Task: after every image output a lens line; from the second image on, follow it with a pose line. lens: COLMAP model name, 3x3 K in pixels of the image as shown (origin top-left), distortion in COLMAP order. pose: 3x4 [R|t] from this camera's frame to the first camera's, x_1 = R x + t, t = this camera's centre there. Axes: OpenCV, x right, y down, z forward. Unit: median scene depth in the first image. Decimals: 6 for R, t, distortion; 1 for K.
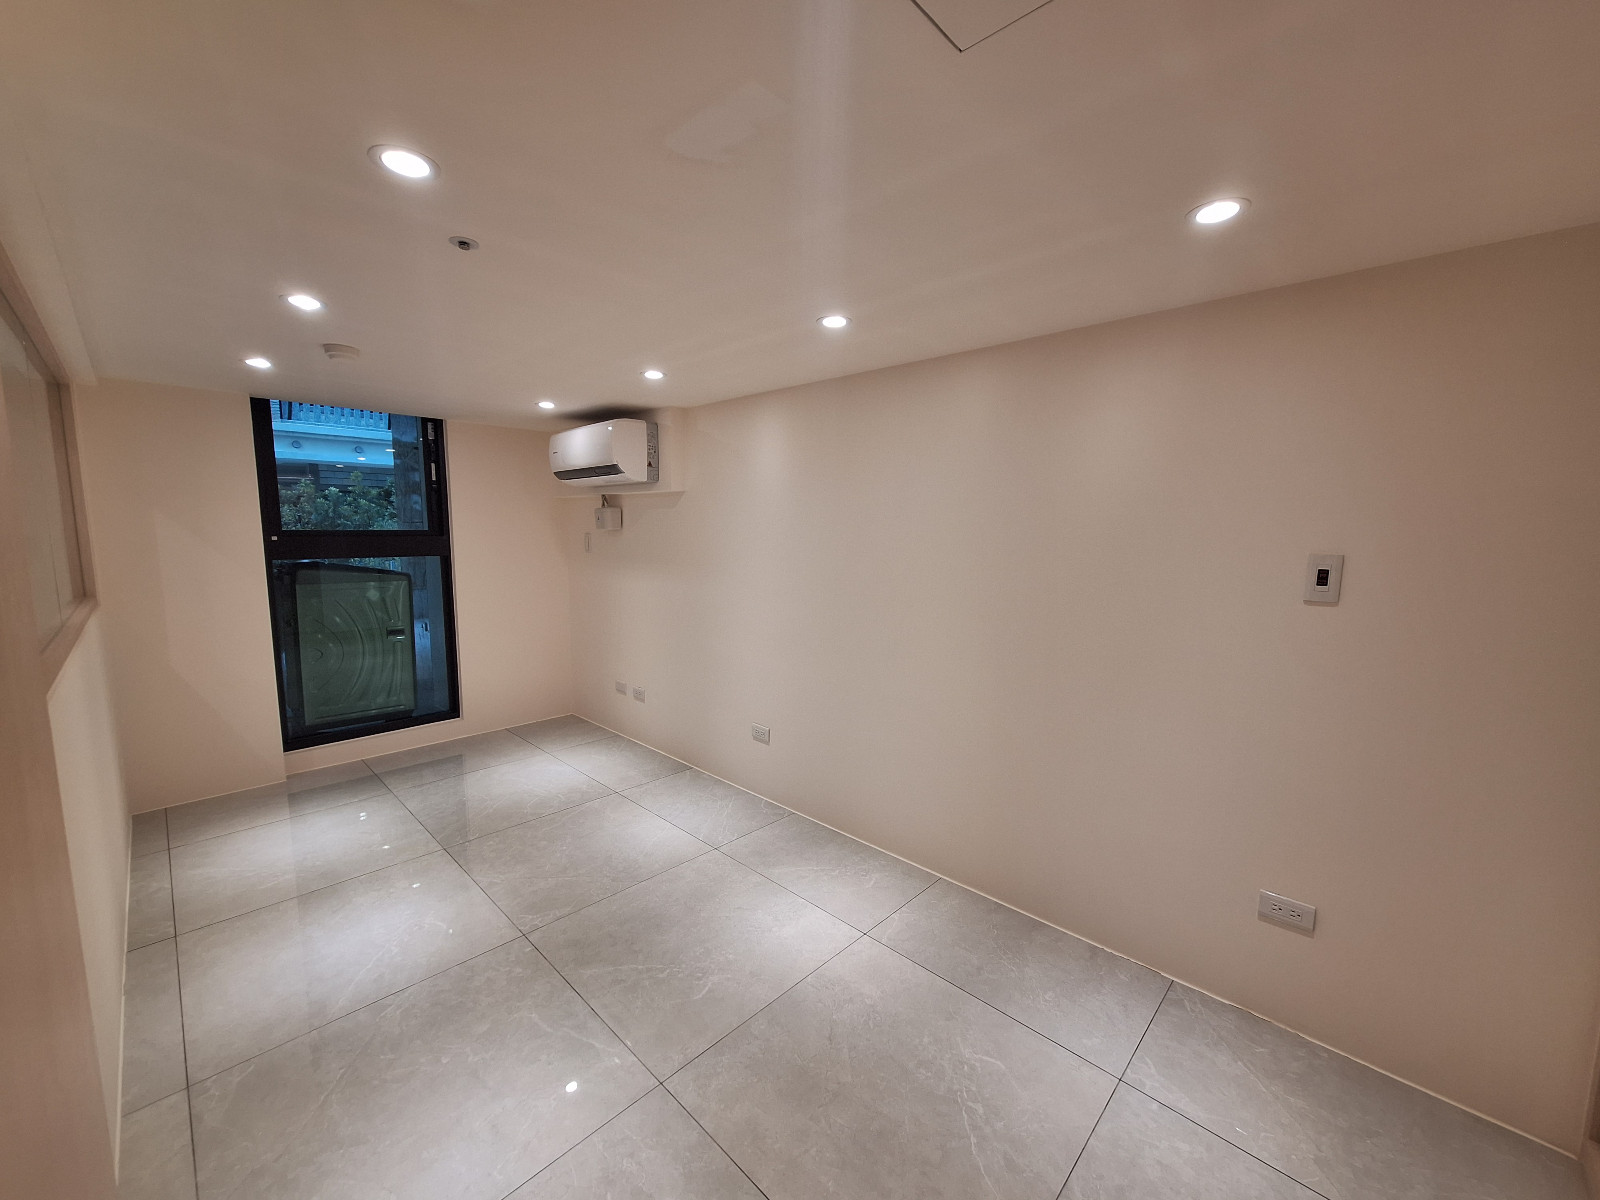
lens RADIAL K [[631.1, 0, 799.5], [0, 631.1, 603.1], [0, 0, 1]] dist [-0.001143, 0.000747]
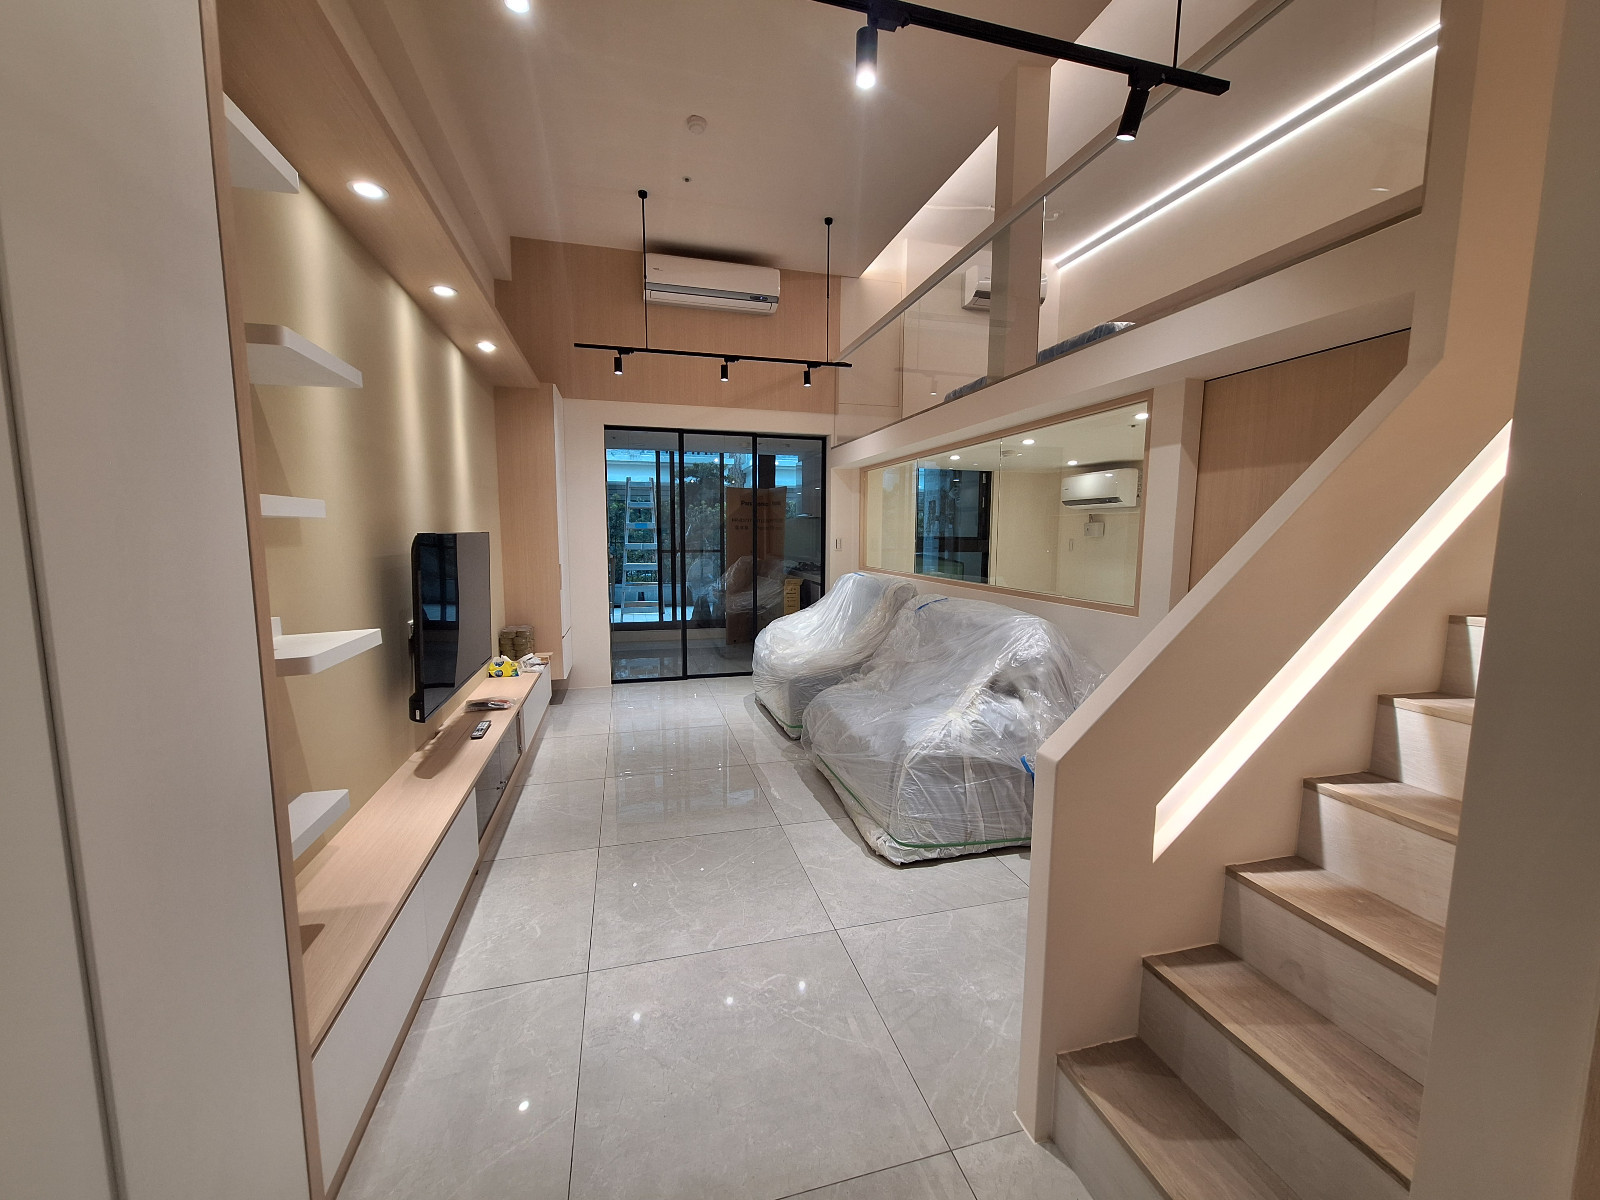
lens RADIAL K [[633.2, 0, 803.8], [0, 633.2, 601.3], [0, 0, 1]] dist [-0.001483, 0.013923]
pose [[0.860721, 0.052668, -0.506346, -0.132404], [-0.061631, 0.998099, -0.000945, 0.094463], [0.505333, 0.032019, 0.862330, -0.752388]]
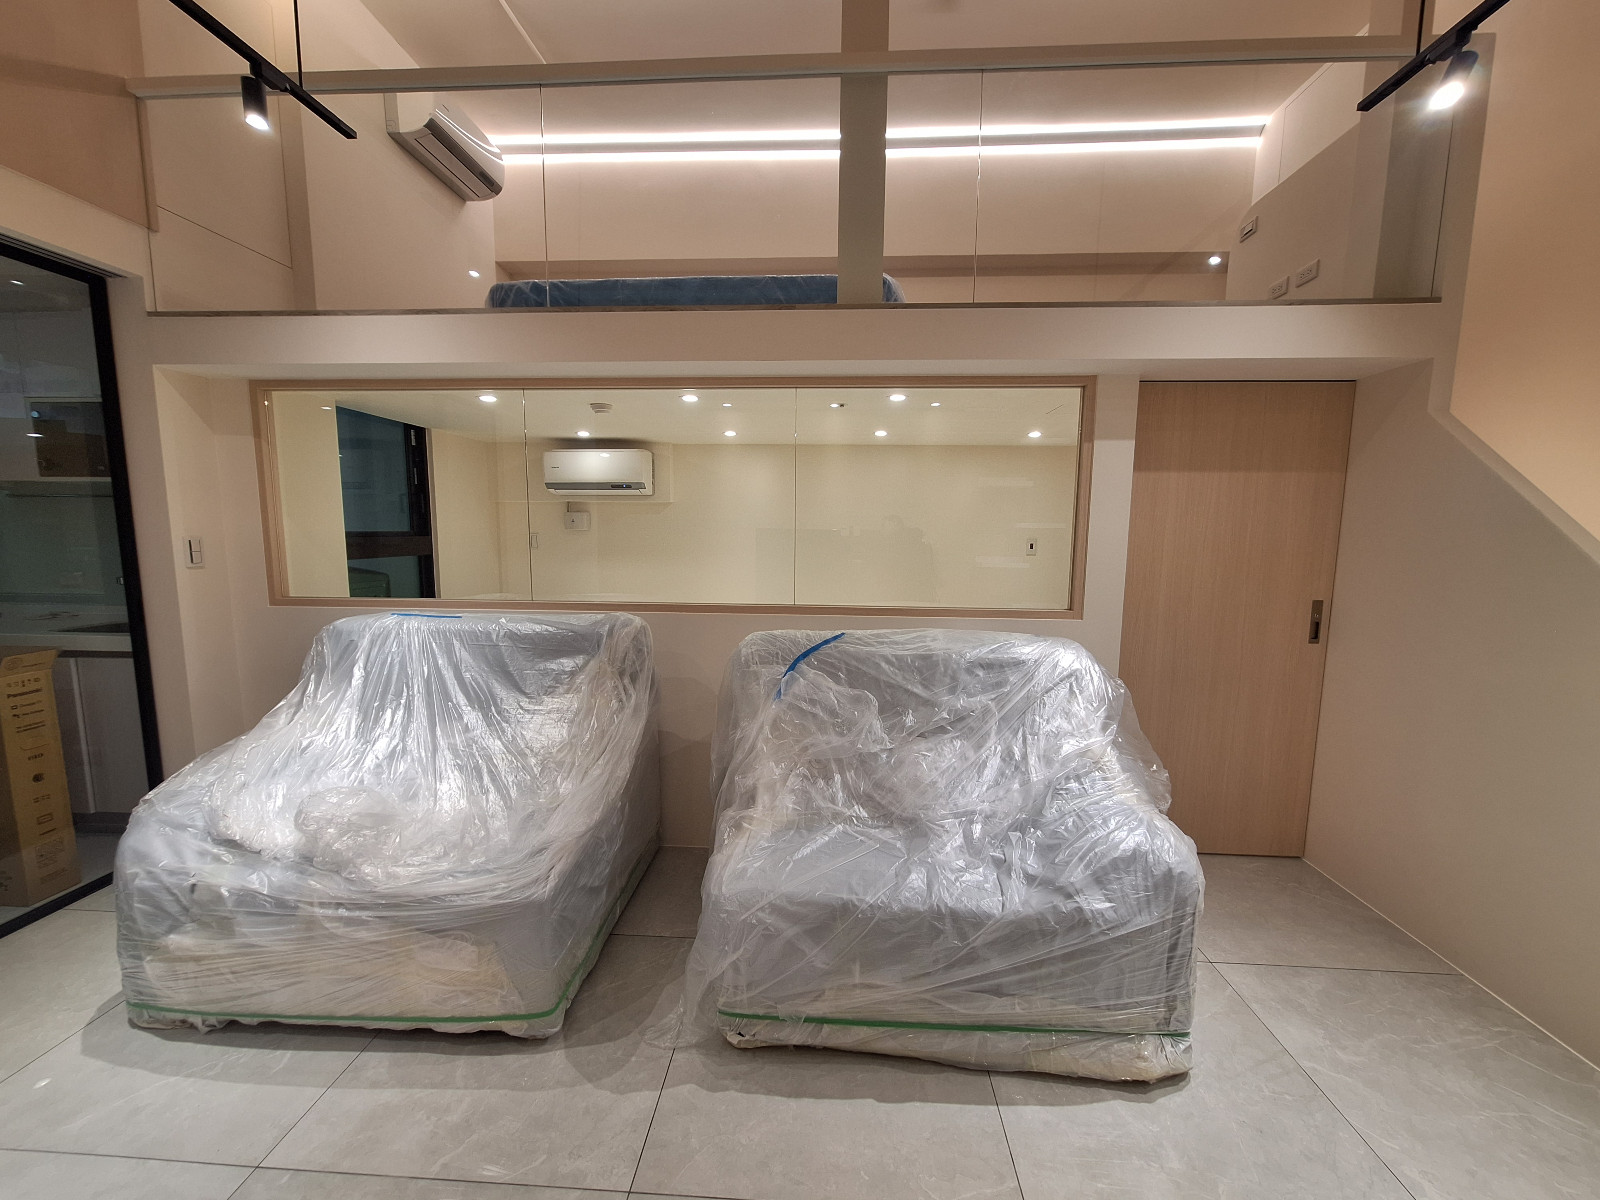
lens RADIAL K [[631.1, 0, 799.5], [0, 631.1, 603.1], [0, 0, 1]] dist [-0.001143, 0.000747]
pose [[0.757719, -0.076553, 0.648076, -0.861698], [0.076290, 0.996677, 0.028535, 0.025663], [-0.648107, 0.027820, 0.761041, -0.237510]]
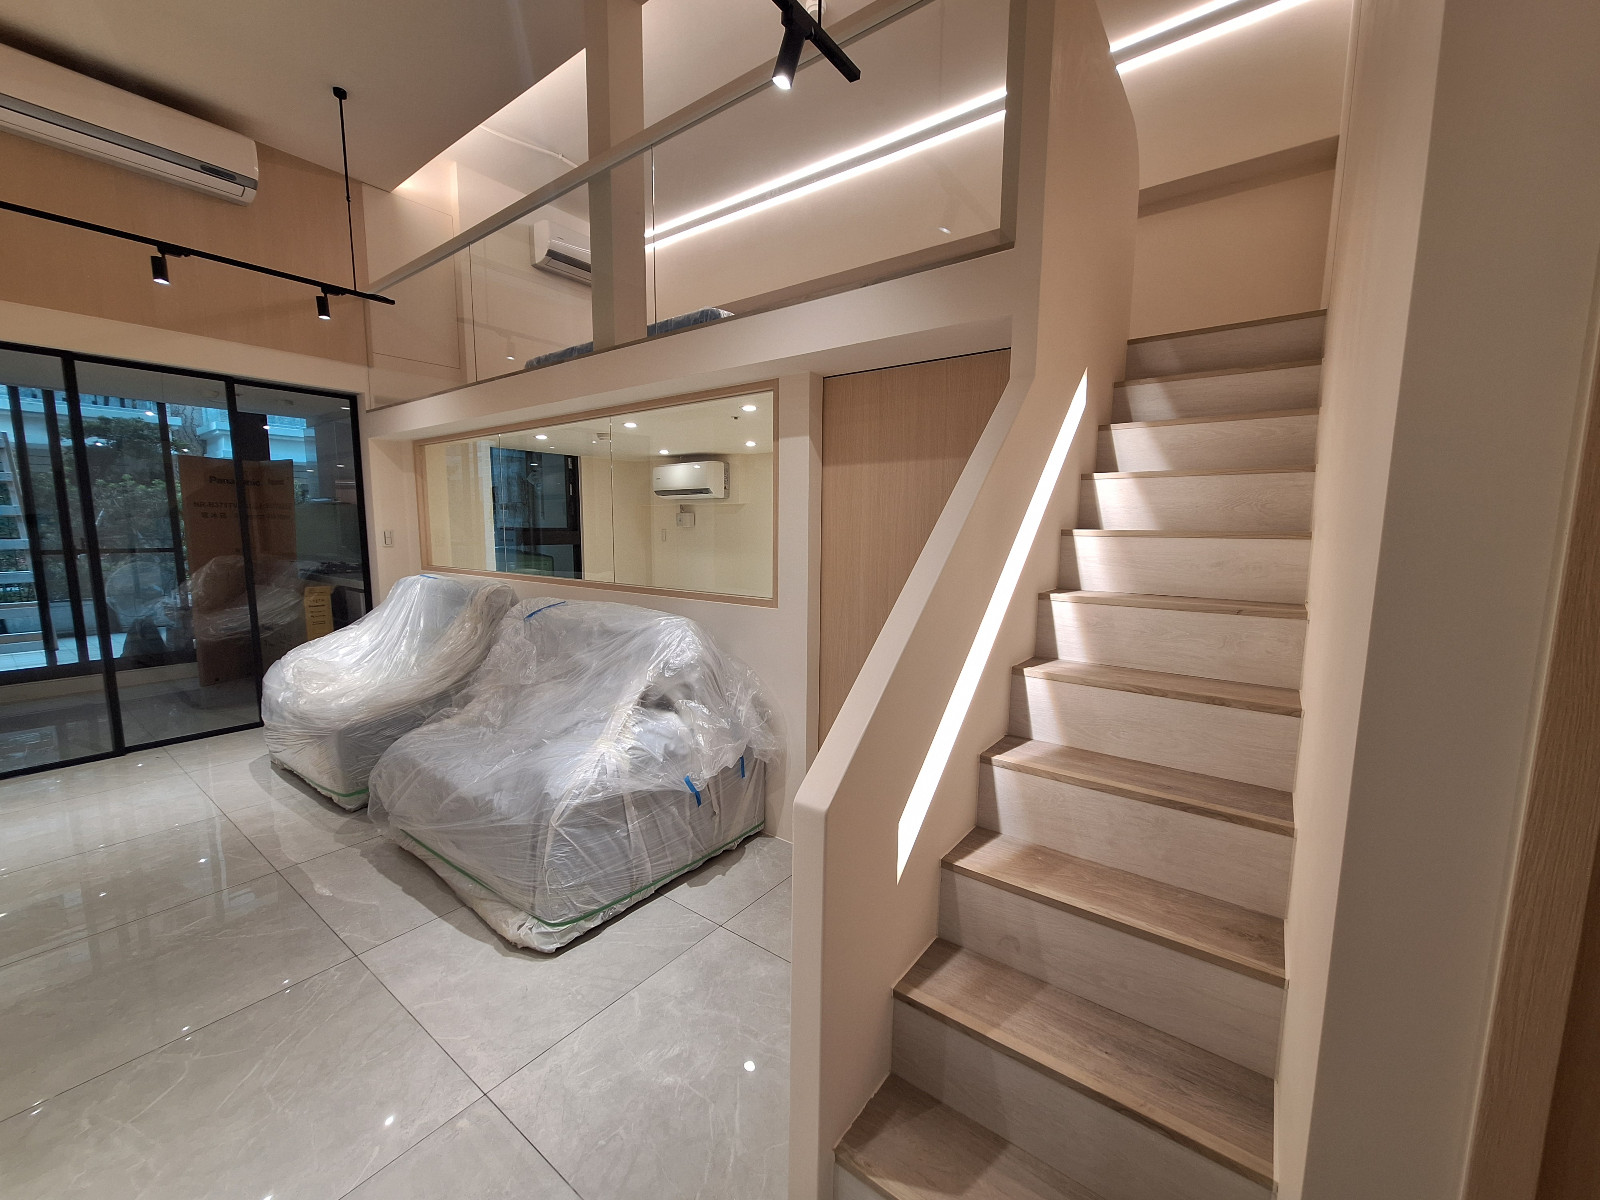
lens RADIAL K [[631.1, 0, 799.5], [0, 631.1, 603.1], [0, 0, 1]] dist [-0.001143, 0.000747]
pose [[0.992608, -0.016772, 0.120197, -0.234877], [0.016562, 0.999859, 0.002741, 0.079804], [-0.120226, -0.000730, 0.992746, -0.645912]]
